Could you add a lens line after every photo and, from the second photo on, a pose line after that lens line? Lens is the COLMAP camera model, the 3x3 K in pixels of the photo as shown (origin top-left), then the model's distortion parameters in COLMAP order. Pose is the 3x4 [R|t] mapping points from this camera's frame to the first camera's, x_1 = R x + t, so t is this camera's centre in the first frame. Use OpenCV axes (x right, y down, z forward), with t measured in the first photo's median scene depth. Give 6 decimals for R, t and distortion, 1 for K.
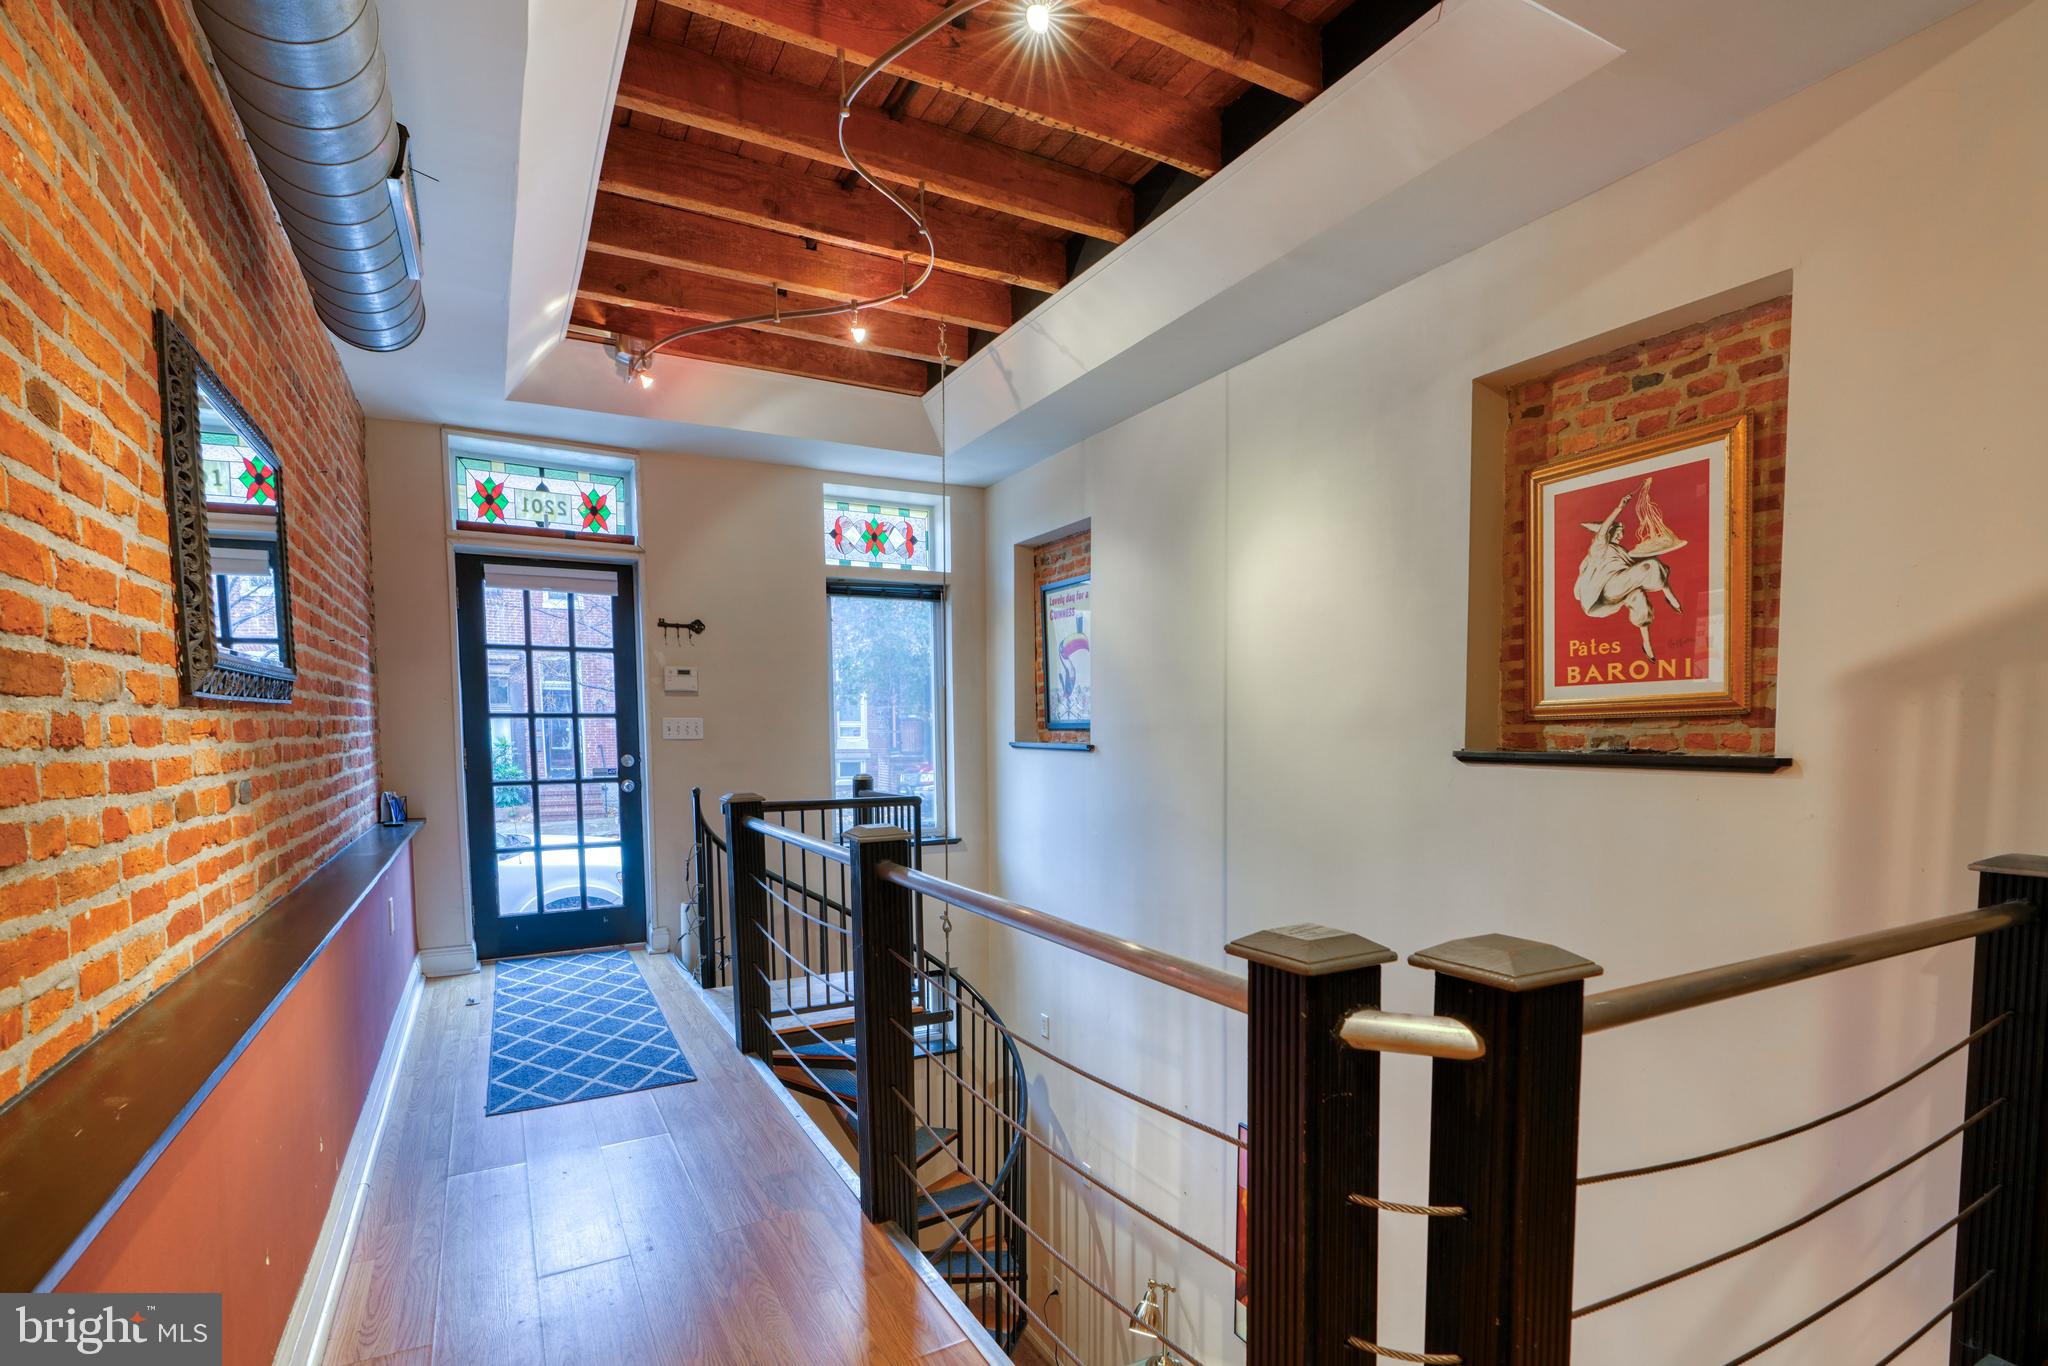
lens RADIAL K [[936.3, 0, 1022.2], [0, 936.3, 795.5], [0, 0, 1]] dist [-0.010373, 0.003560]
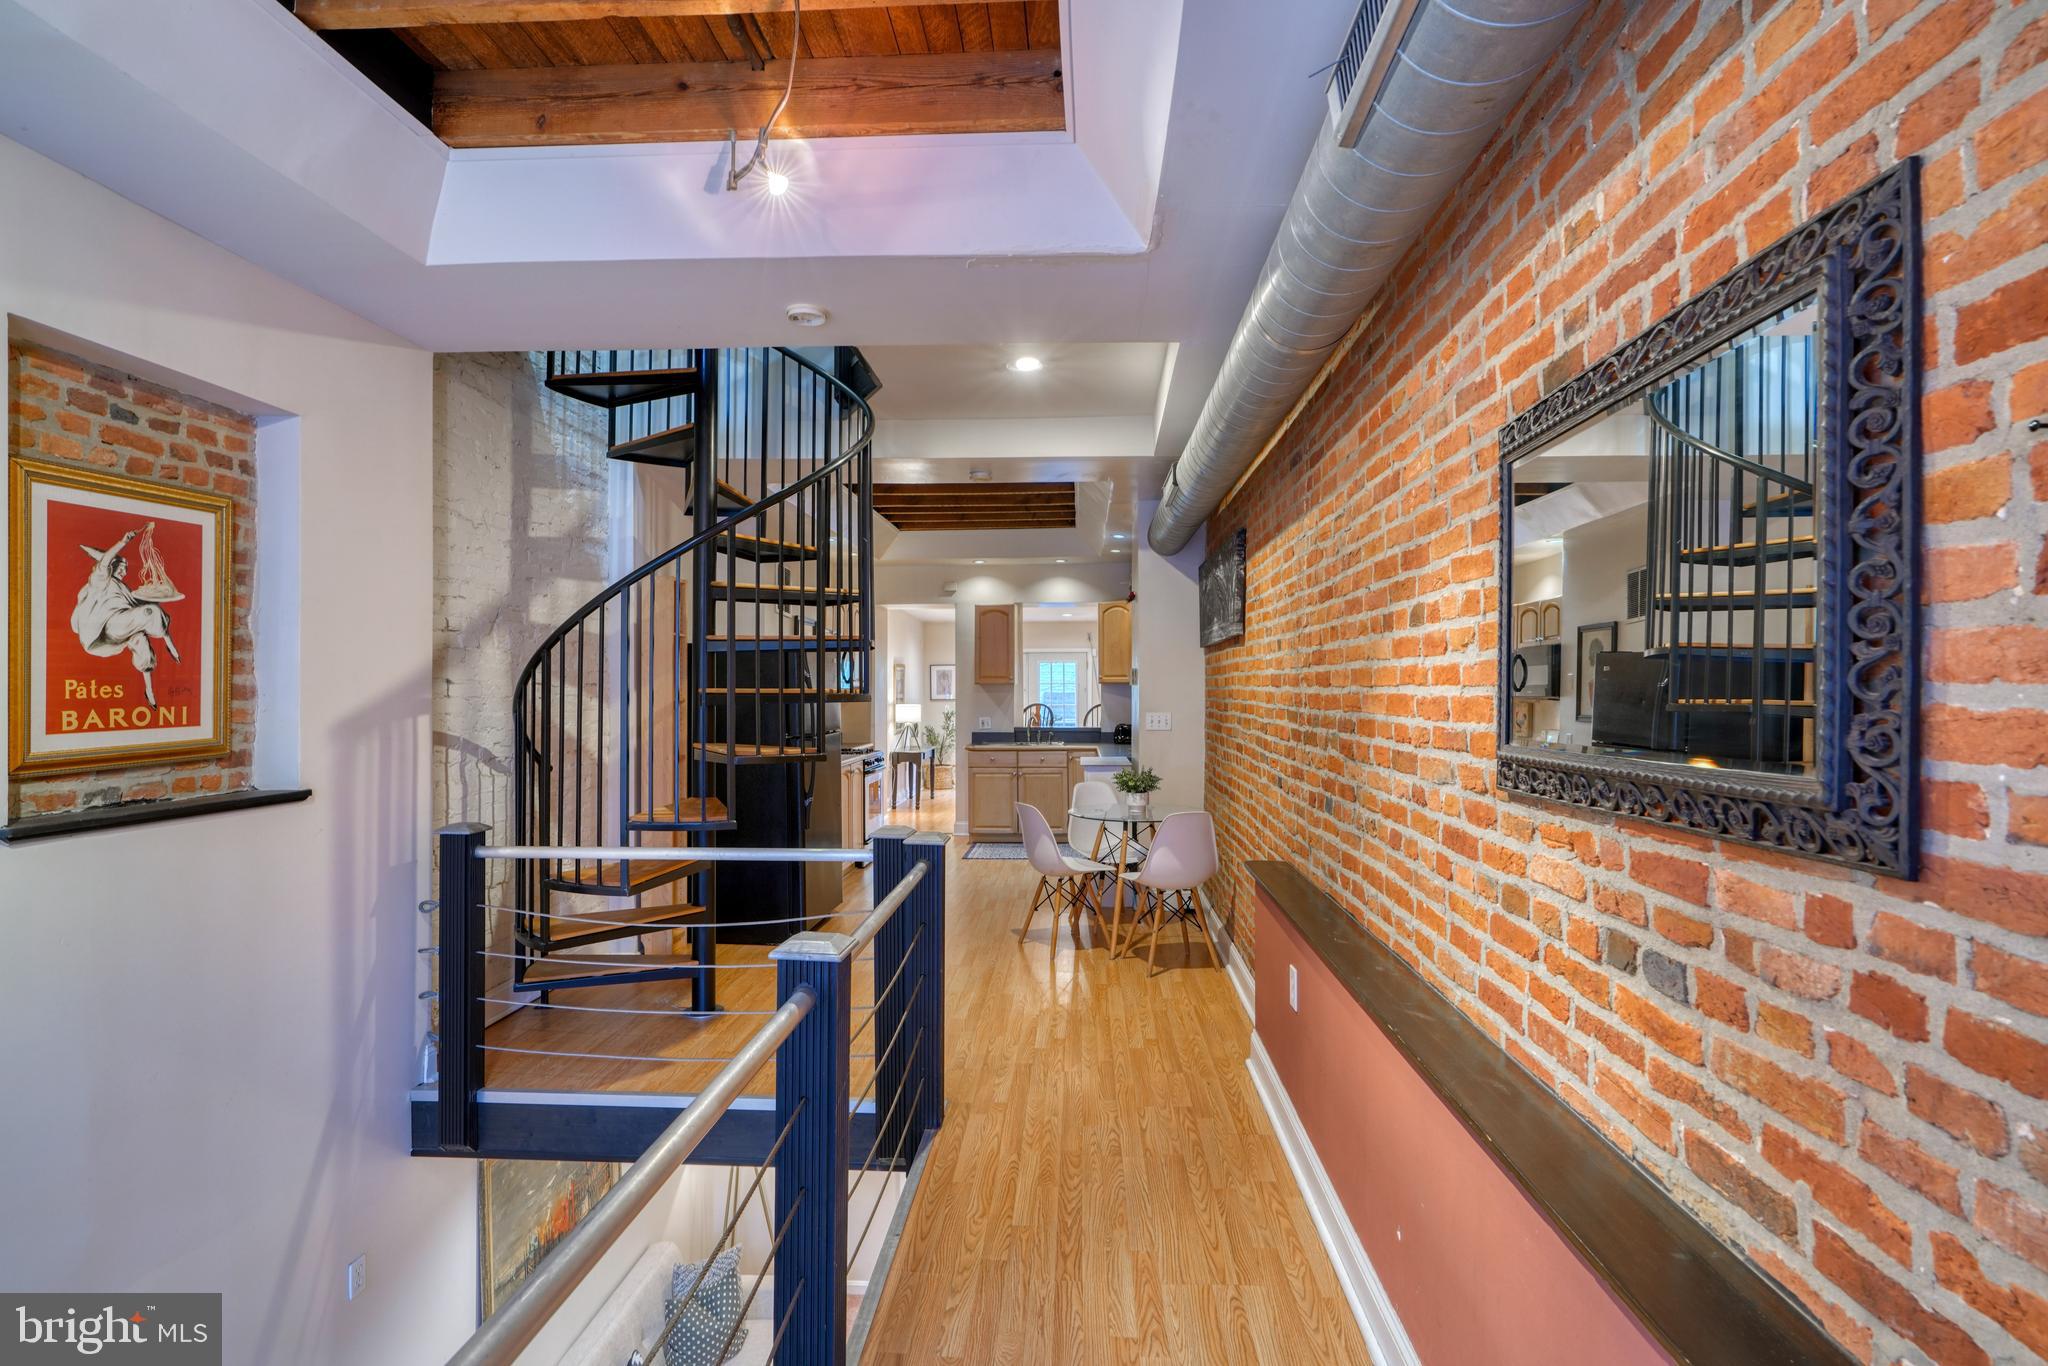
lens RADIAL K [[988.3, 0, 1029.7], [0, 988.3, 685.6], [0, 0, 1]] dist [-0.003029, -0.000005]
pose [[-0.838673, 0.002727, 0.544628, -0.654224], [0.038952, 0.997727, 0.054986, -0.187672], [-0.543240, 0.067330, -0.836873, 1.357150]]
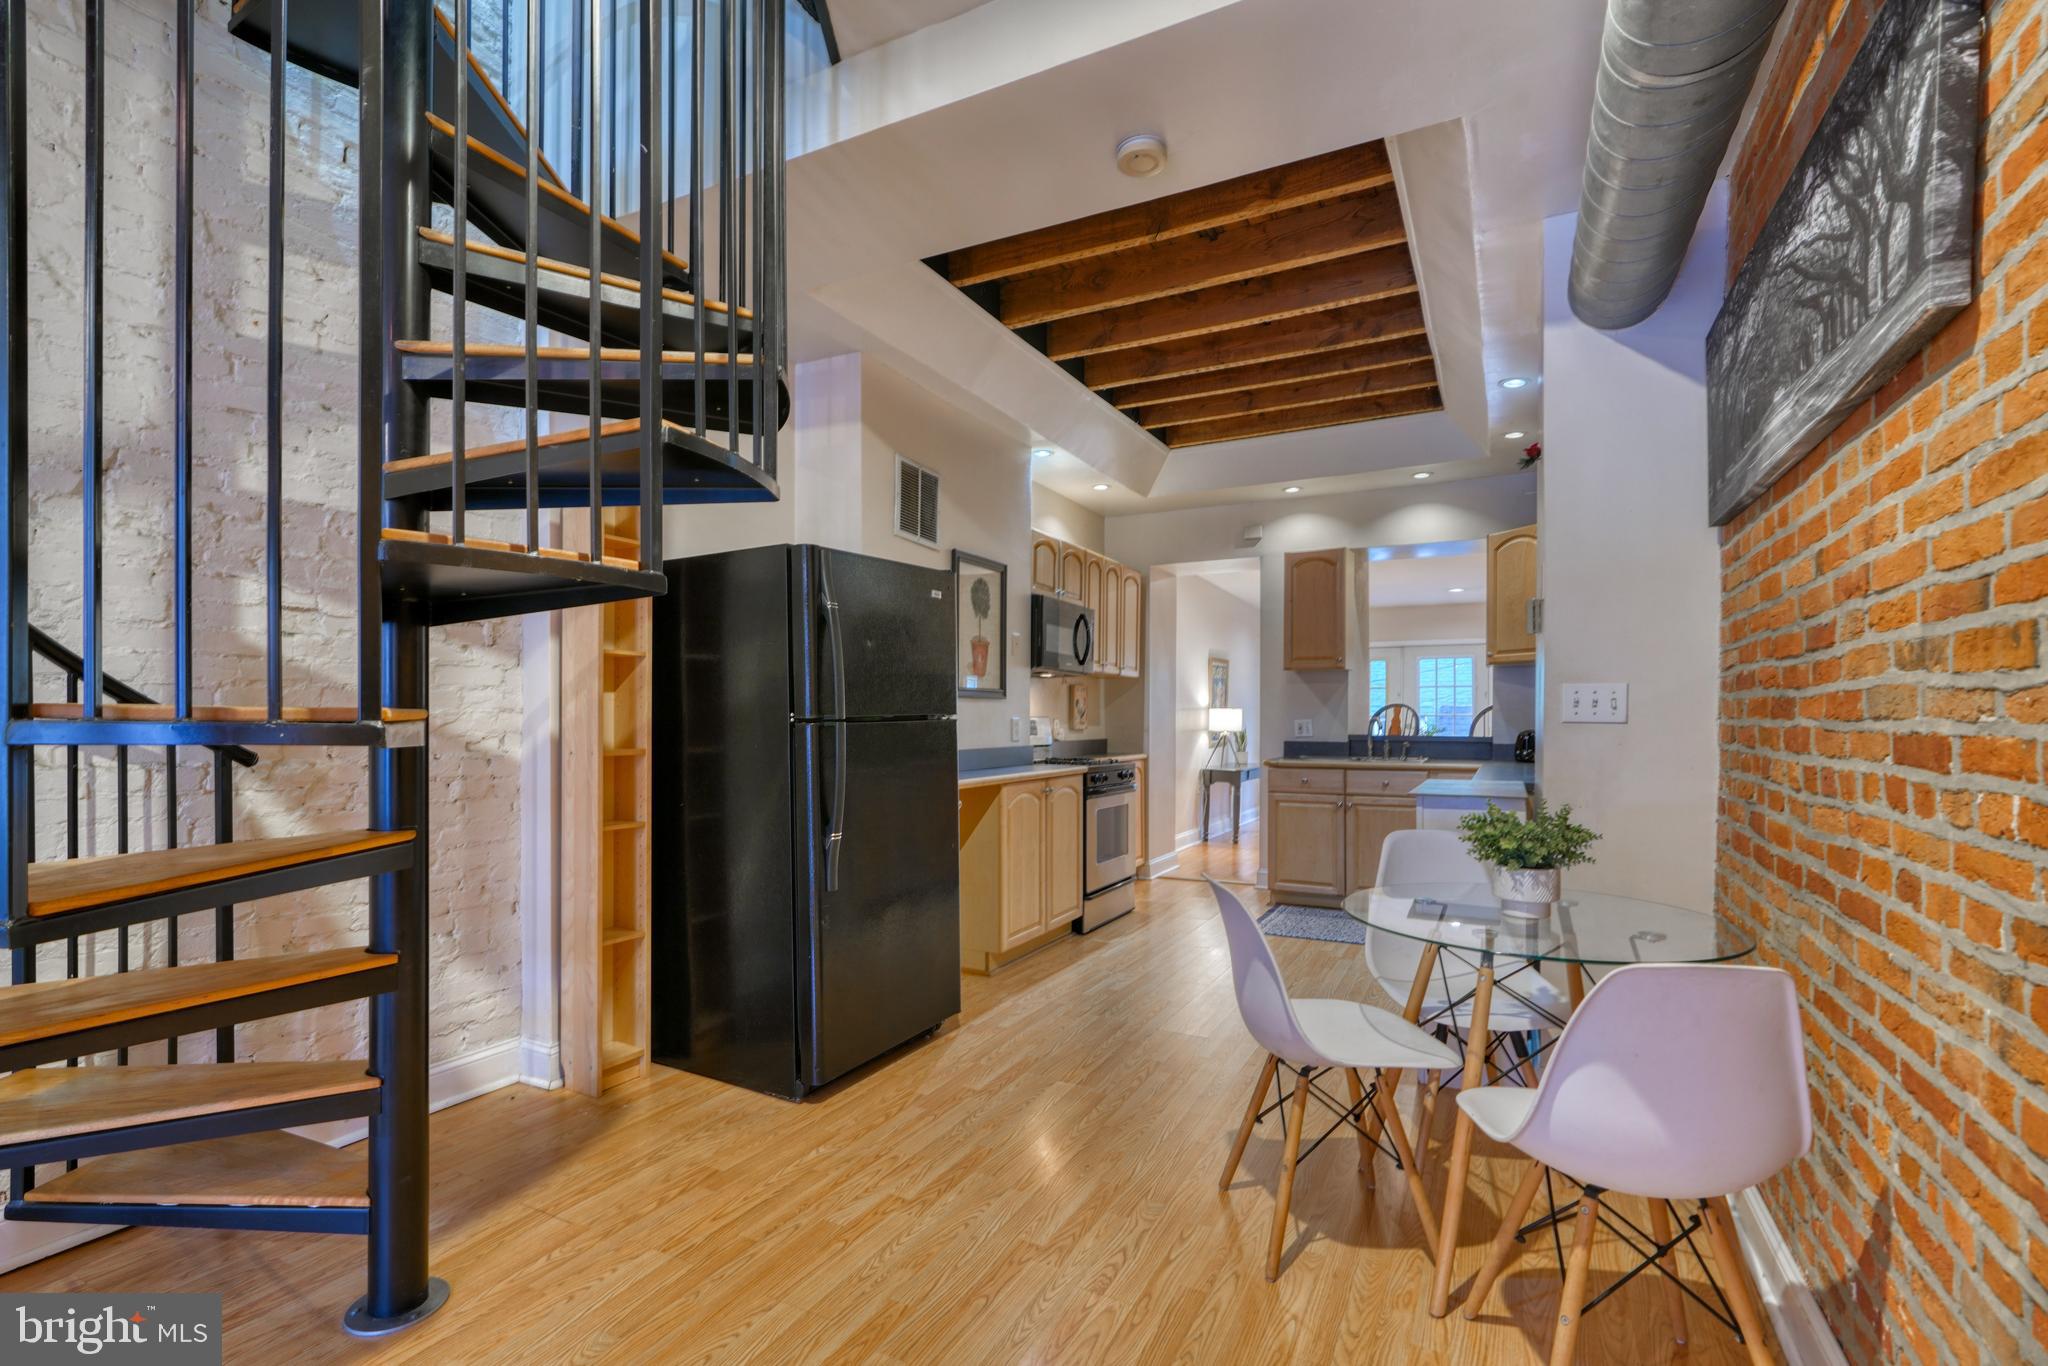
lens RADIAL K [[936.3, 0, 1021.7], [0, 936.3, 721.2], [0, 0, 1]] dist [-0.010373, 0.003560]
pose [[-0.537349, -0.007414, 0.843327, -0.129388], [0.057236, 0.997335, 0.045237, -0.017651], [-0.841416, 0.072577, -0.535493, 0.250017]]
